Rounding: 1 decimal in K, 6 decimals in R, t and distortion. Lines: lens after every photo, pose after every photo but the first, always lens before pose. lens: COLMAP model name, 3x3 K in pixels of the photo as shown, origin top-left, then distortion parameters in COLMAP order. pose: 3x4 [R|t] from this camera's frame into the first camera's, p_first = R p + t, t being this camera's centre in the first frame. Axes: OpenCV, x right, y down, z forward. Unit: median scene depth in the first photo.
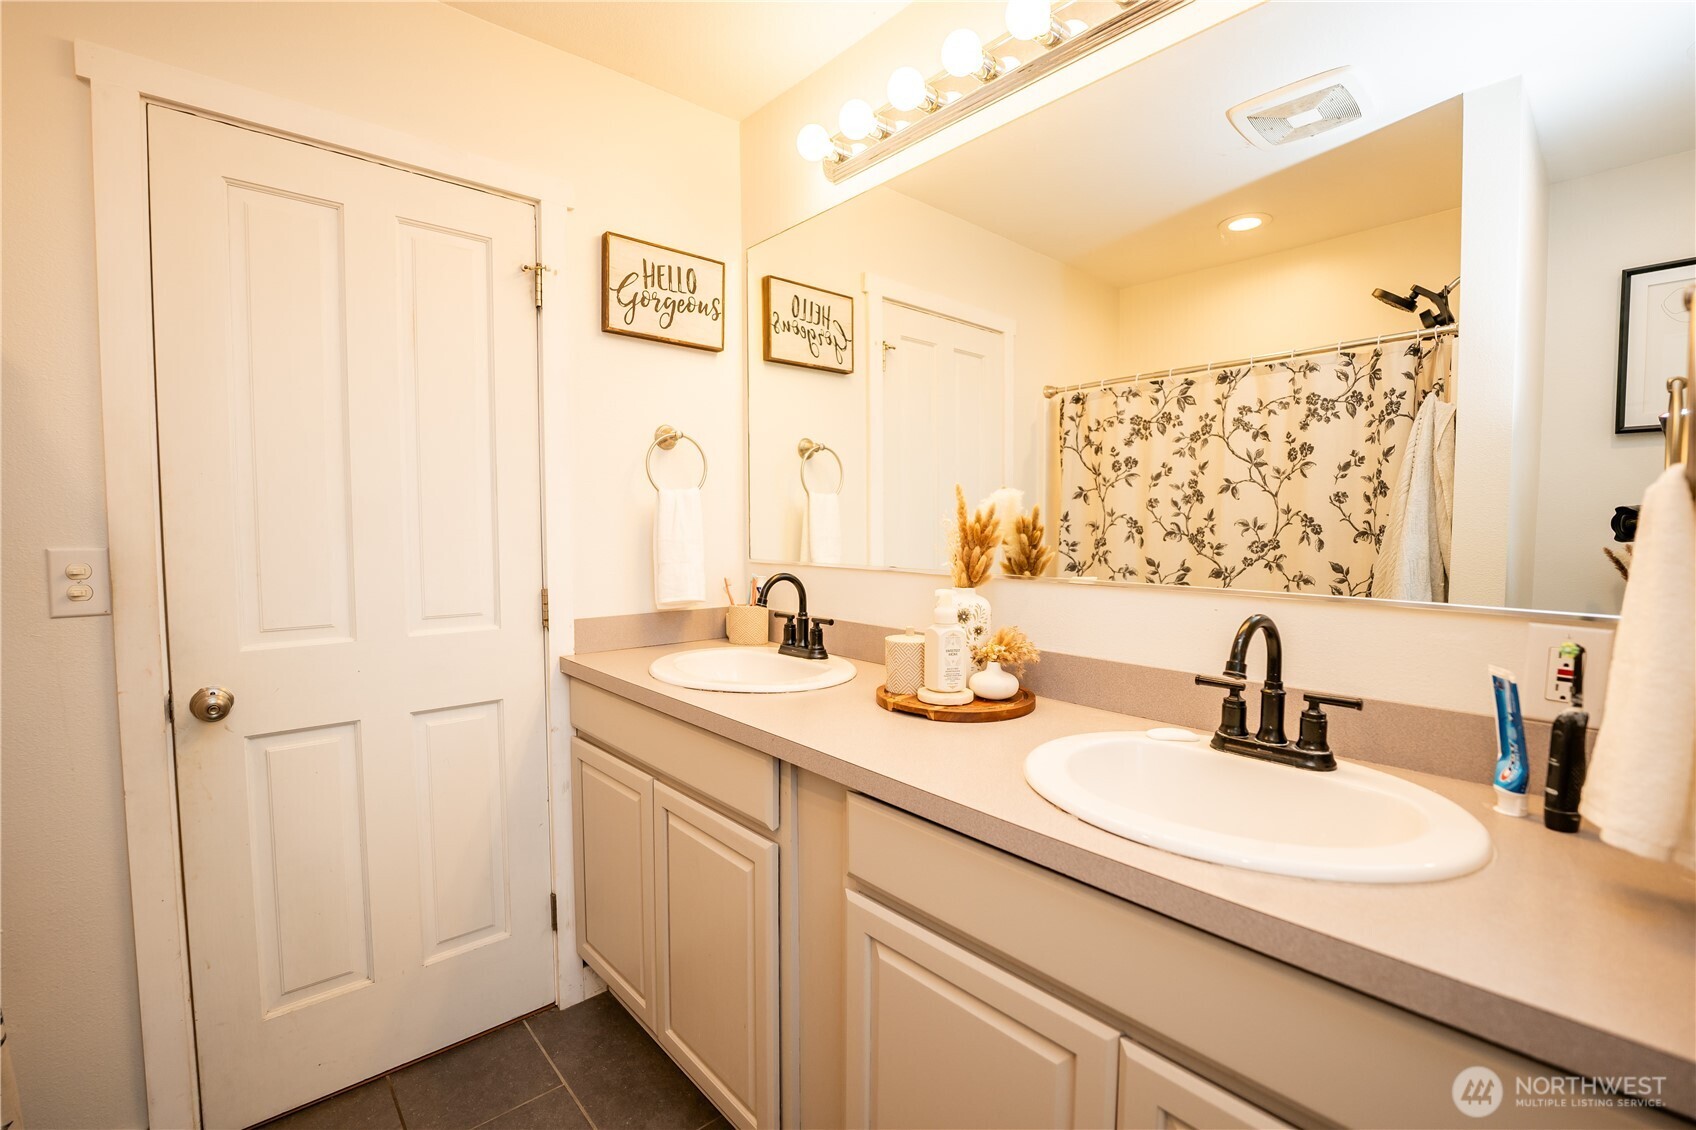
lens RADIAL K [[744.6, 0, 855.4], [0, 744.6, 564.3], [0, 0, 1]] dist [-0.032818, 0.004869]
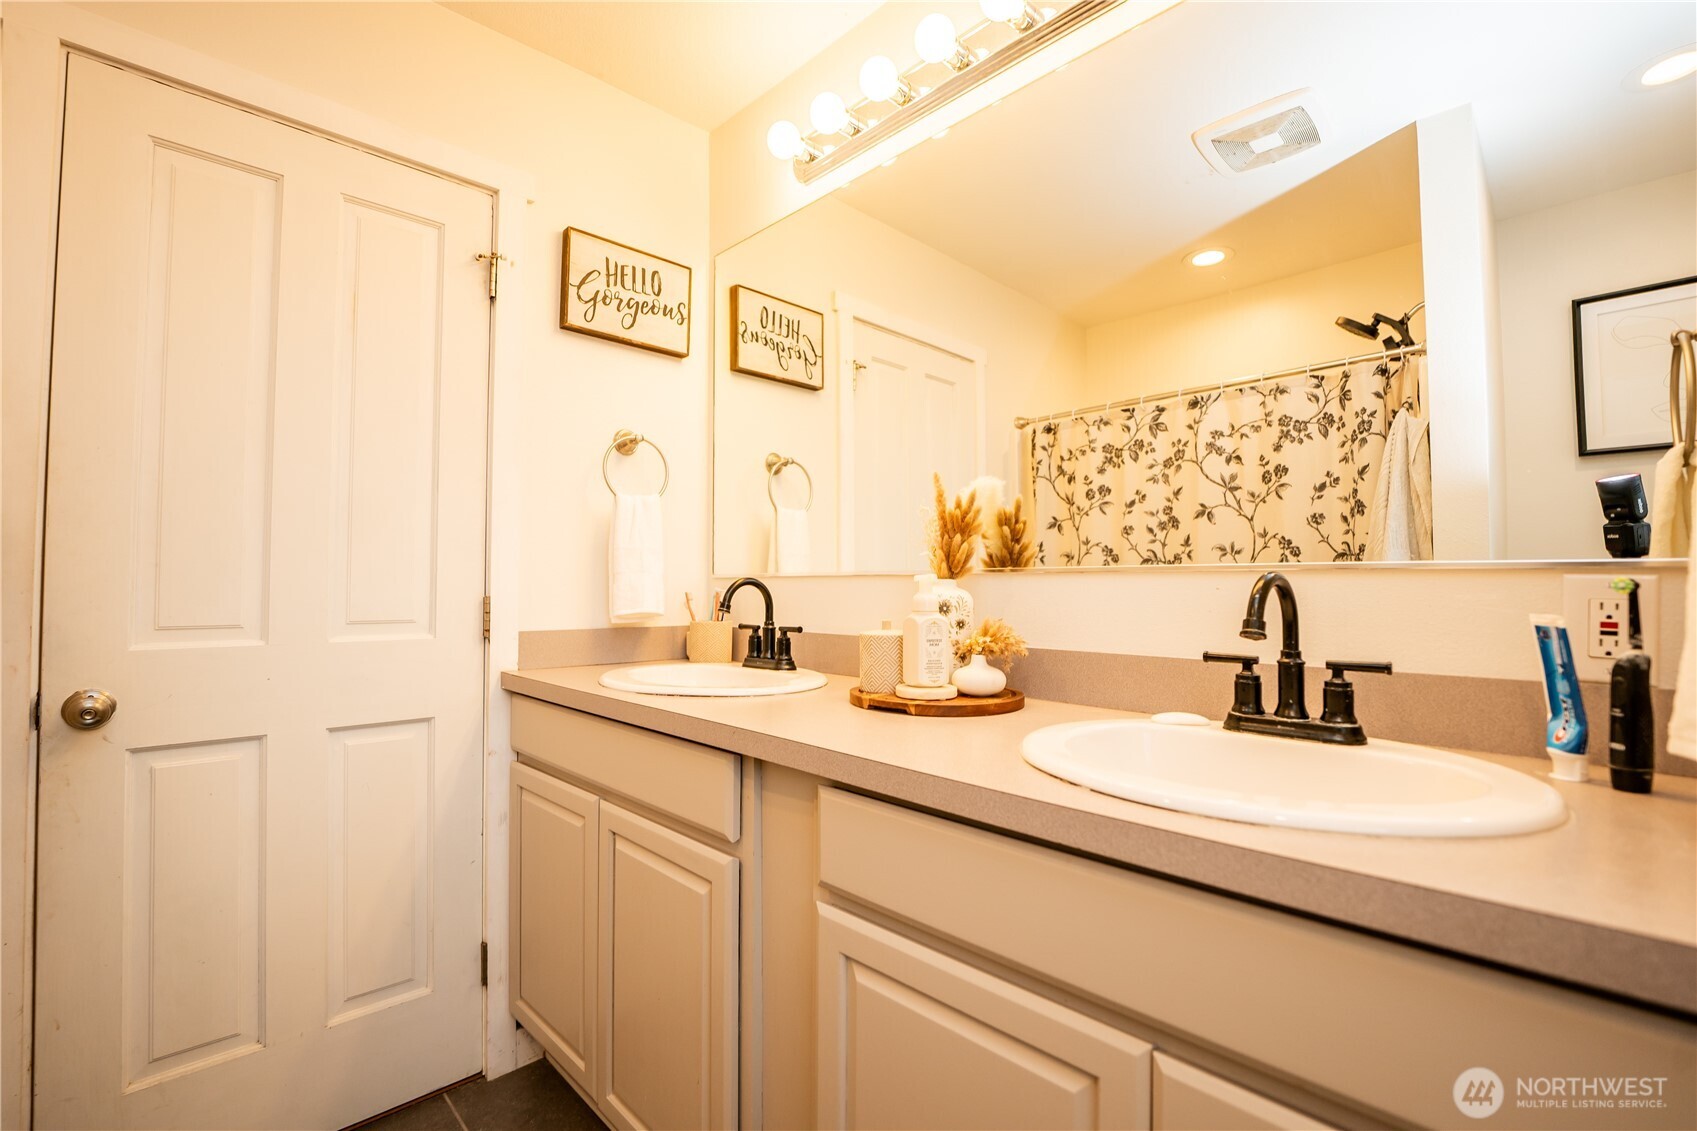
lens RADIAL K [[745.1, 0, 855.9], [0, 745.1, 564.8], [0, 0, 1]] dist [-0.032818, 0.004869]
pose [[0.999037, 0.000958, 0.043866, -0.003530], [0.002905, 0.996126, -0.087894, 0.077745], [-0.043780, 0.087937, 0.995163, 0.066509]]
